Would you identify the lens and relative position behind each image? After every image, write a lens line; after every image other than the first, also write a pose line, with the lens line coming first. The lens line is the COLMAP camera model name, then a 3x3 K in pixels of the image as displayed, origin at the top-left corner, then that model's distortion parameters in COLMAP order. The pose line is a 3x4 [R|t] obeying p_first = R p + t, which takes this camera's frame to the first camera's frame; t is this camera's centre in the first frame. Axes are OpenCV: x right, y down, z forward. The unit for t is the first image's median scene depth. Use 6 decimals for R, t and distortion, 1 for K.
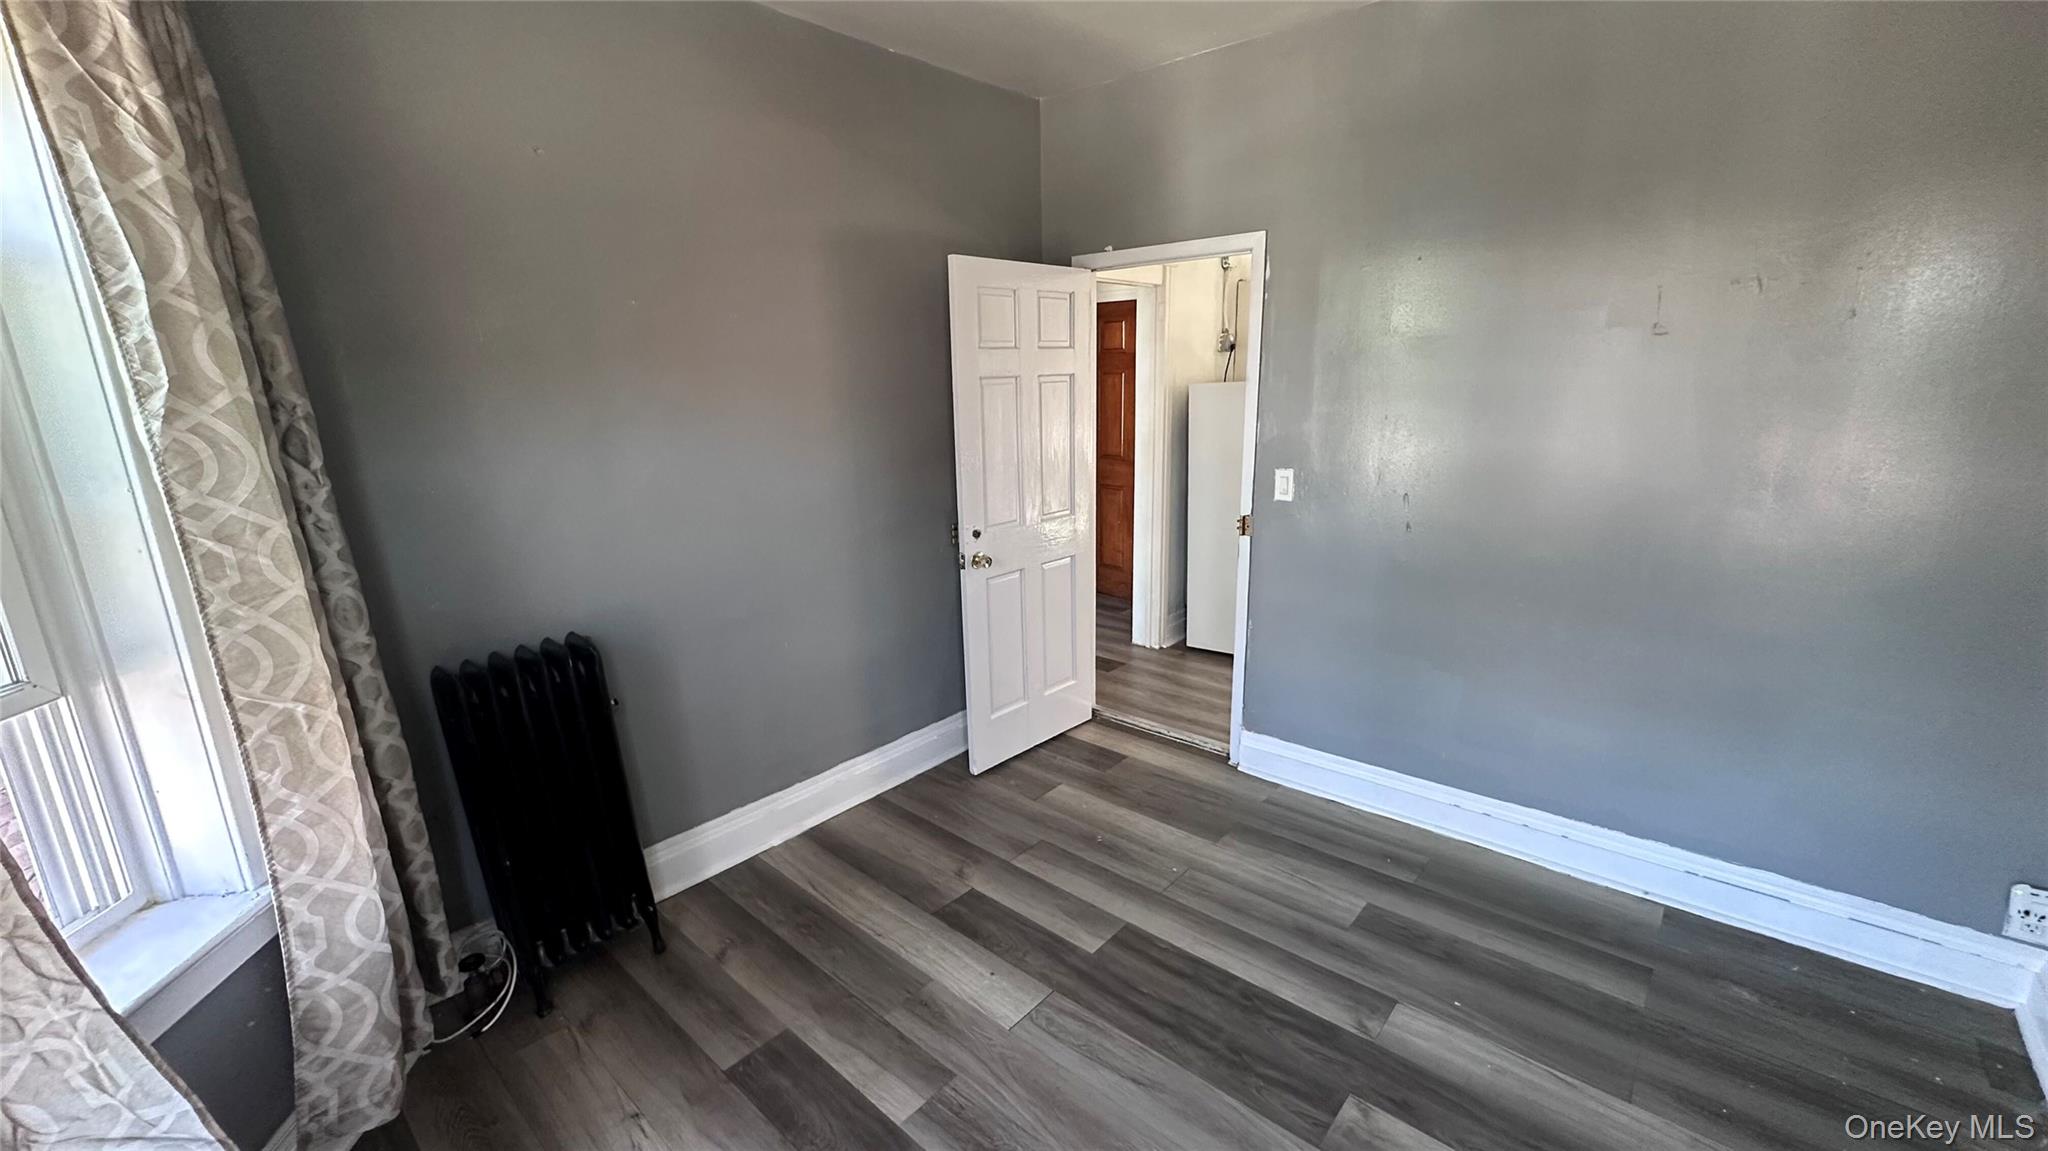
lens RADIAL K [[831.5, 0, 1024.0], [0, 831.5, 575.5], [0, 0, 1]] dist [-0.001450, 0.000046]
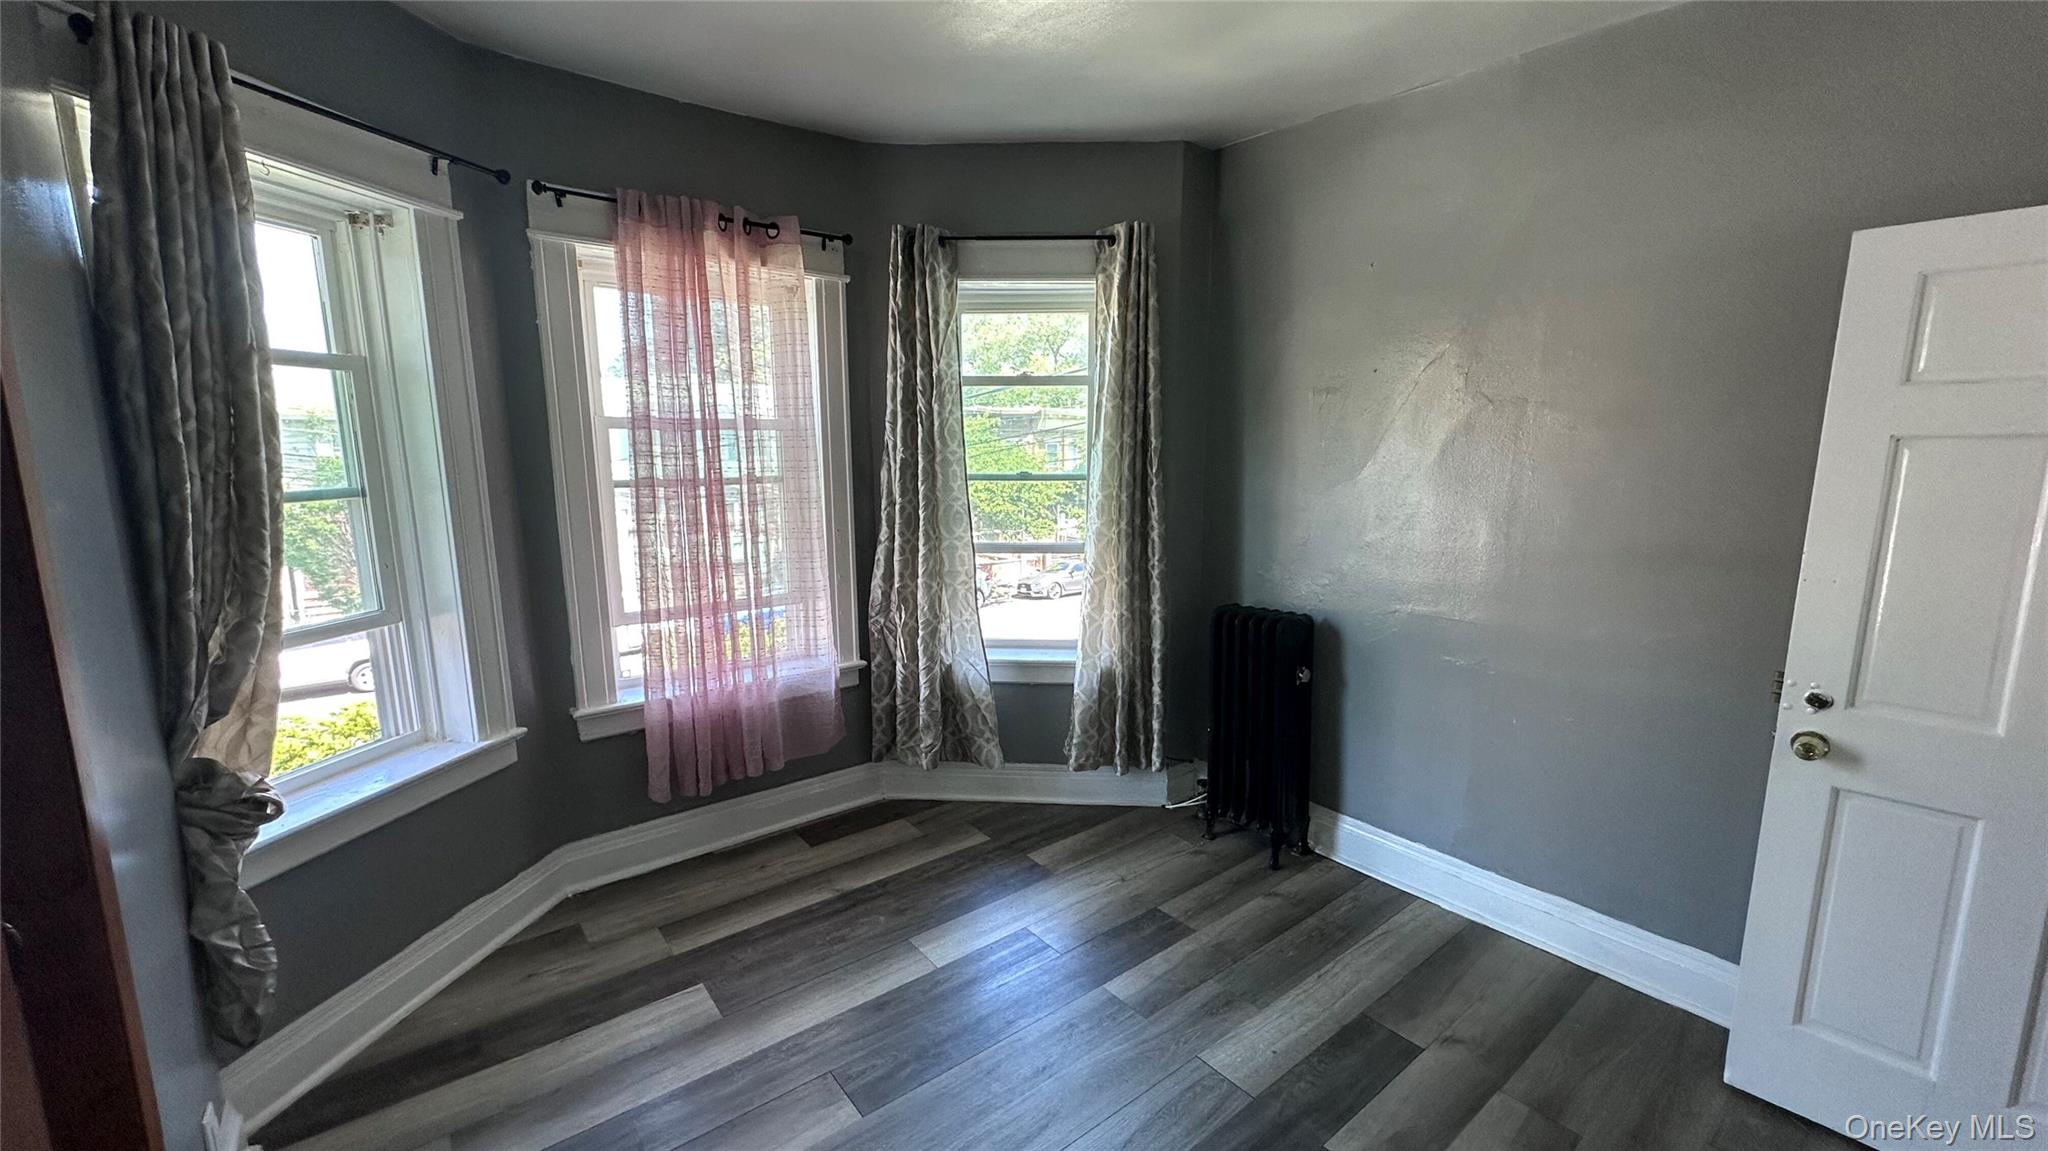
lens RADIAL K [[828.5, 0, 1025.7], [0, 828.5, 567.6], [0, 0, 1]] dist [-0.000692, 0.000119]
pose [[-0.168704, 0.176145, -0.969800, 0.789032], [-0.241514, 0.946522, 0.213930, -0.171678], [0.955620, 0.270311, -0.117141, 0.651086]]
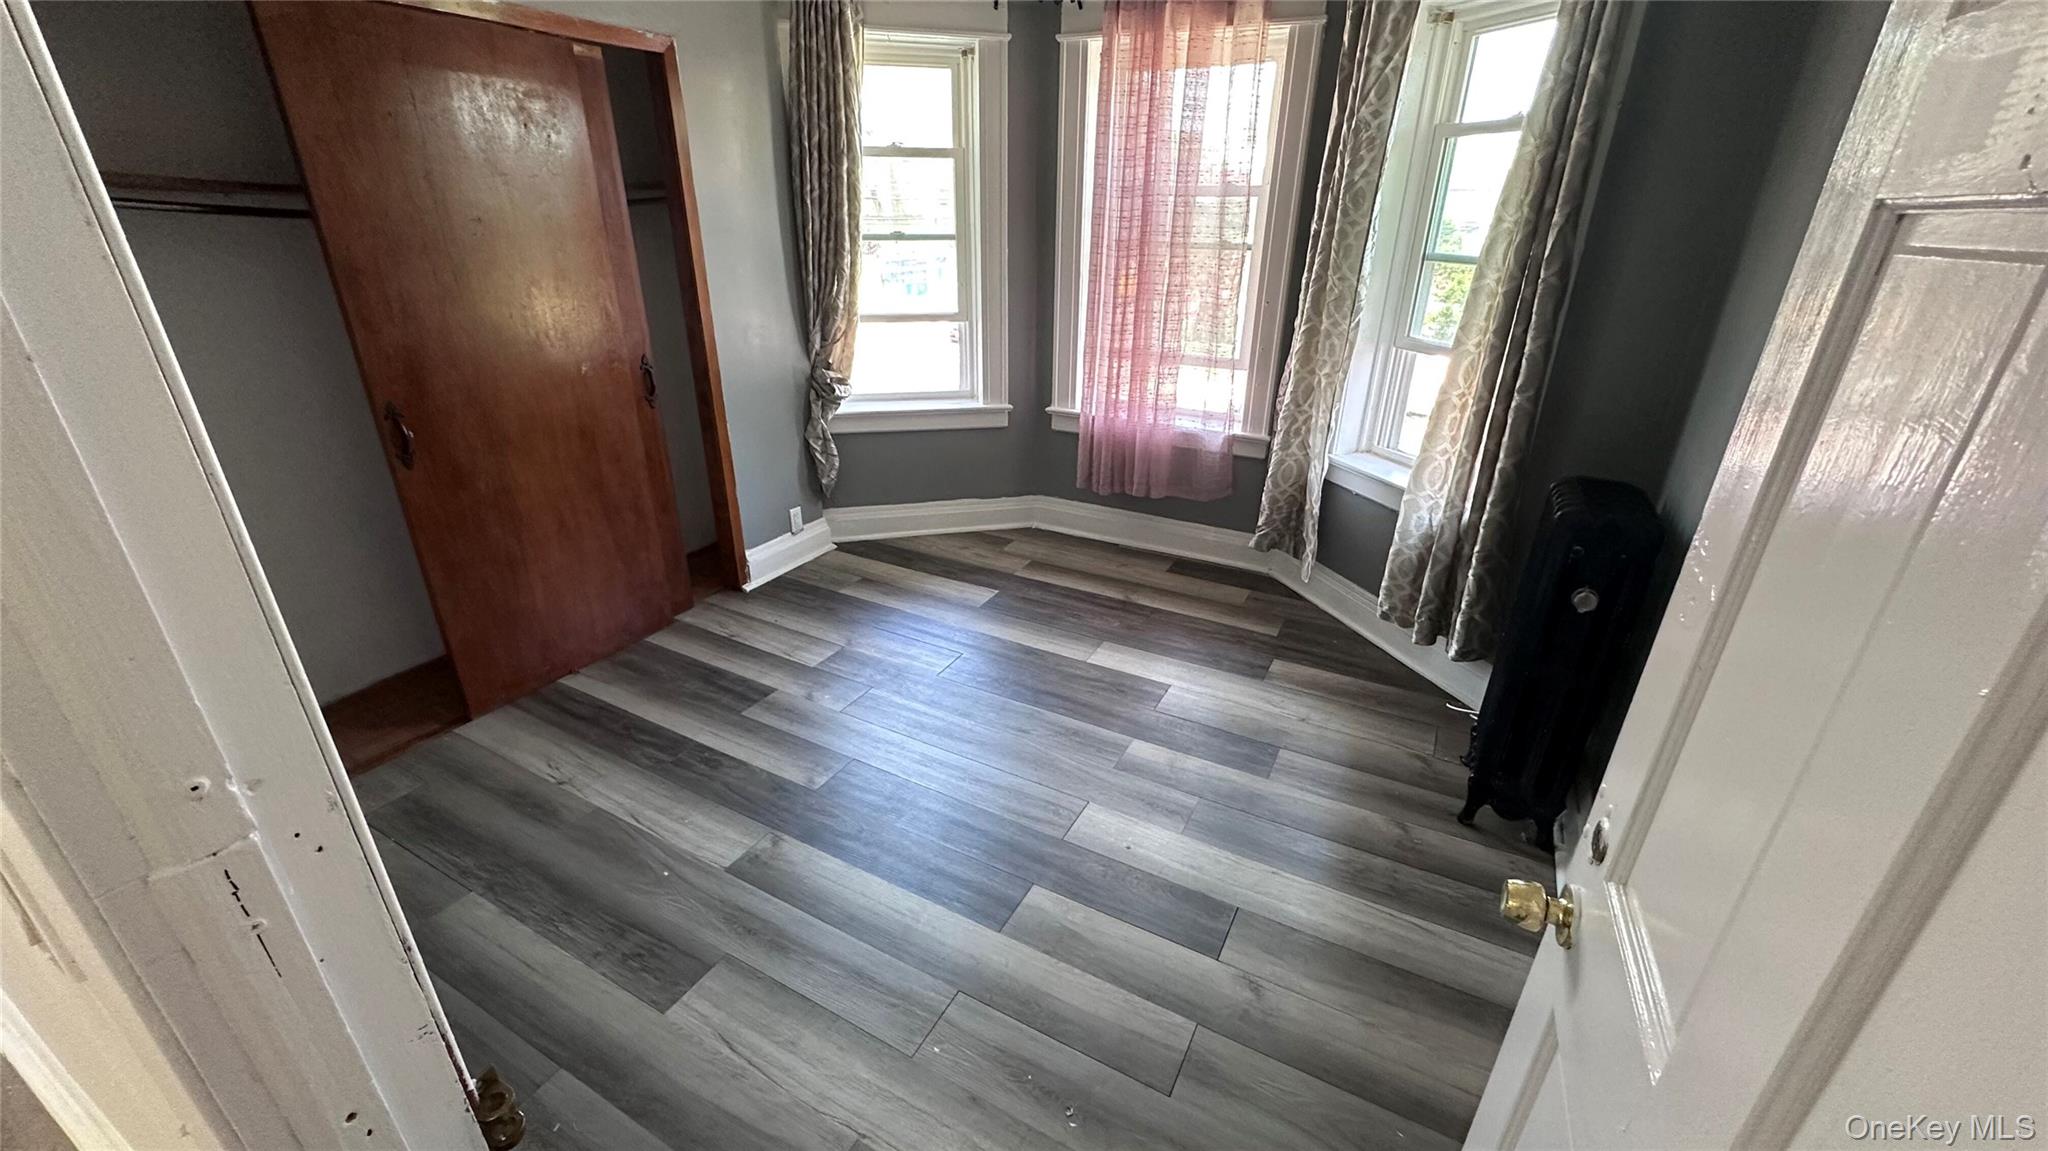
lens RADIAL K [[820.3, 0, 1024.9], [0, 820.3, 578.6], [0, 0, 1]] dist [-0.002317, 0.000591]
pose [[-0.974830, 0.105151, -0.196596, 0.225946], [-0.041728, 0.780162, 0.624184, -0.348862], [0.219010, 0.616677, -0.756138, 1.429072]]
